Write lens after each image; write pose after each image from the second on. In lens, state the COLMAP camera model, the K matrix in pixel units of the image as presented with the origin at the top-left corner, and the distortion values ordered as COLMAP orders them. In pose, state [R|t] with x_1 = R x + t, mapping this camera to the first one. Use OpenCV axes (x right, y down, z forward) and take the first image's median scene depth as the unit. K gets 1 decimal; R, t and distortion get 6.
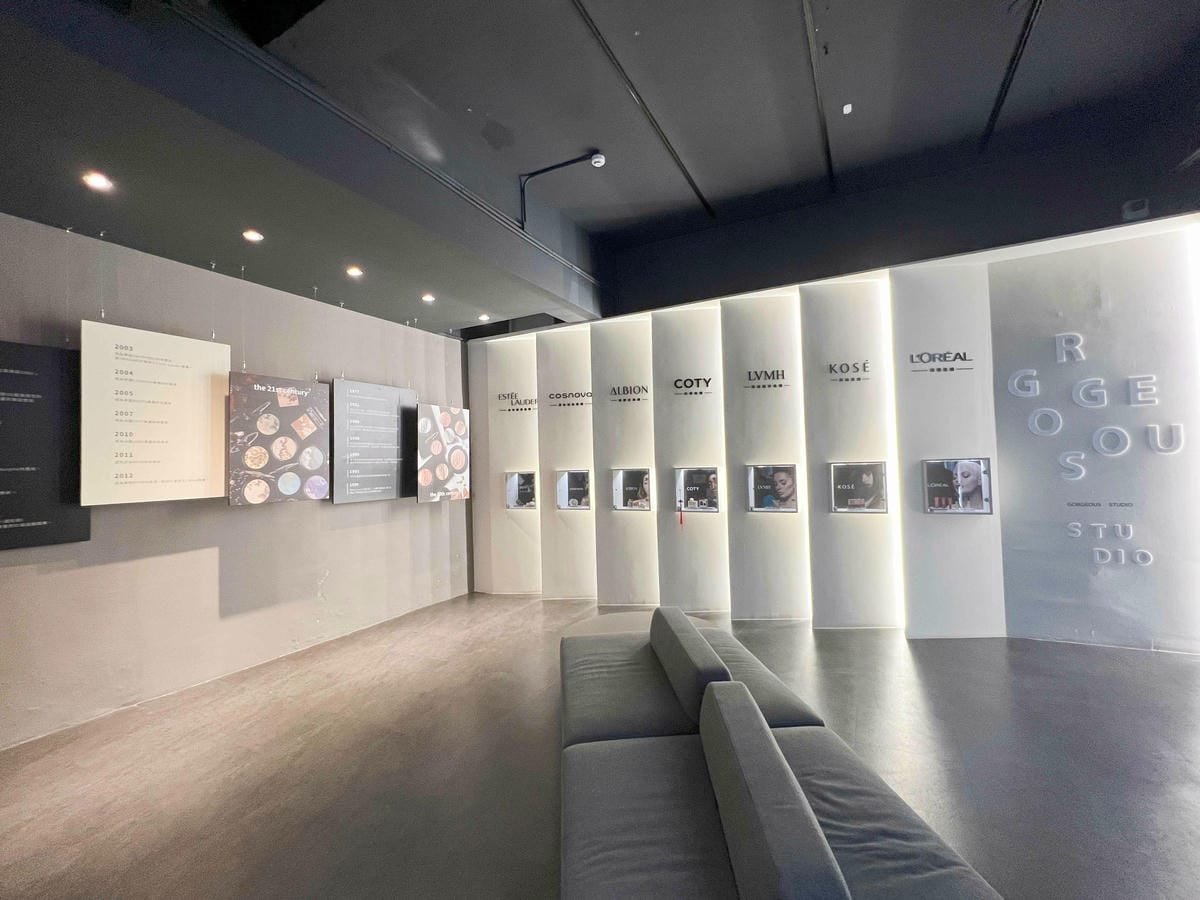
lens RADIAL K [[482.7, 0, 599.6], [0, 482.7, 450.5], [0, 0, 1]] dist [0.000193, 0.000029]
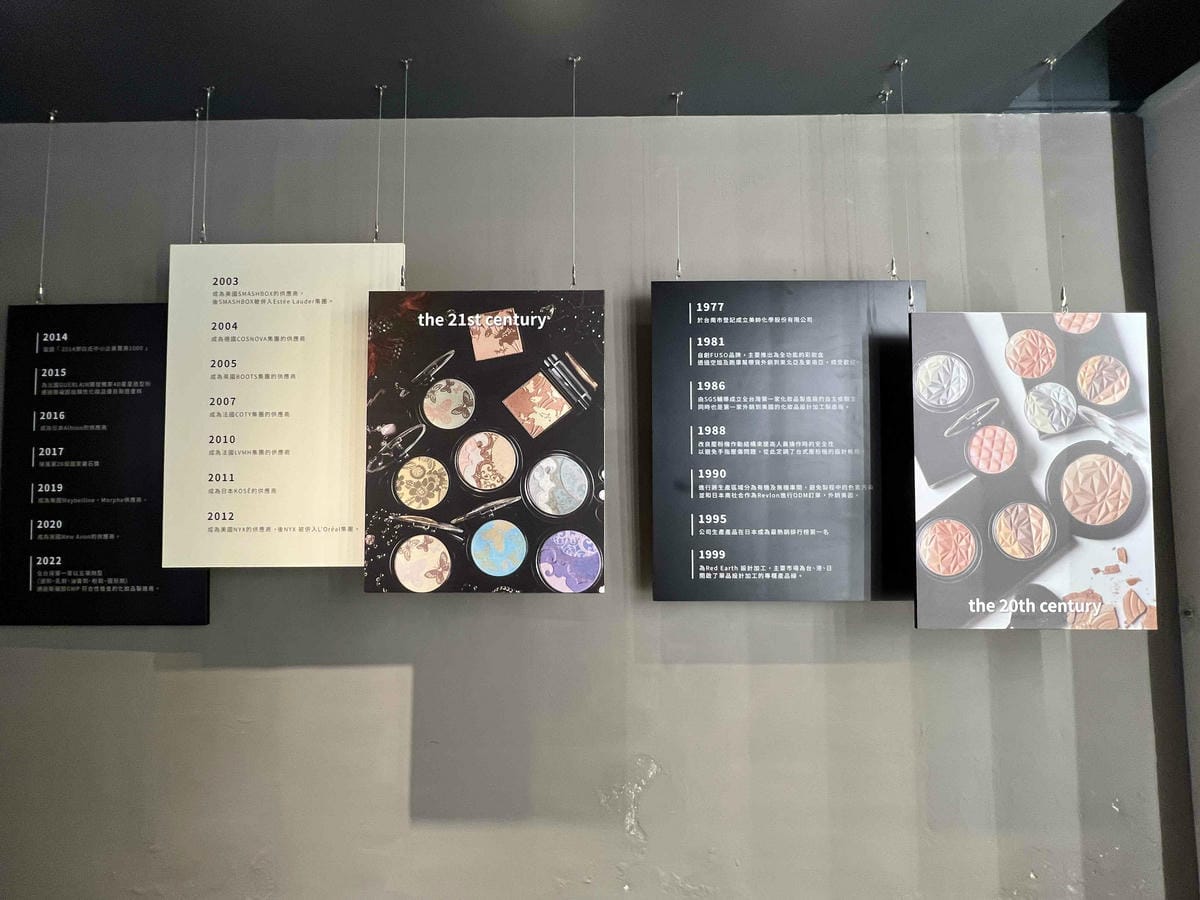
lens RADIAL K [[539.1, 0, 599.8], [0, 539.1, 452.4], [0, 0, 1]] dist [-0.000770, 0.000453]
pose [[0.442987, -0.027941, -0.896093, -0.196059], [0.012917, 0.999609, -0.024784, 0.000966], [0.896435, -0.000596, 0.443174, 0.853087]]
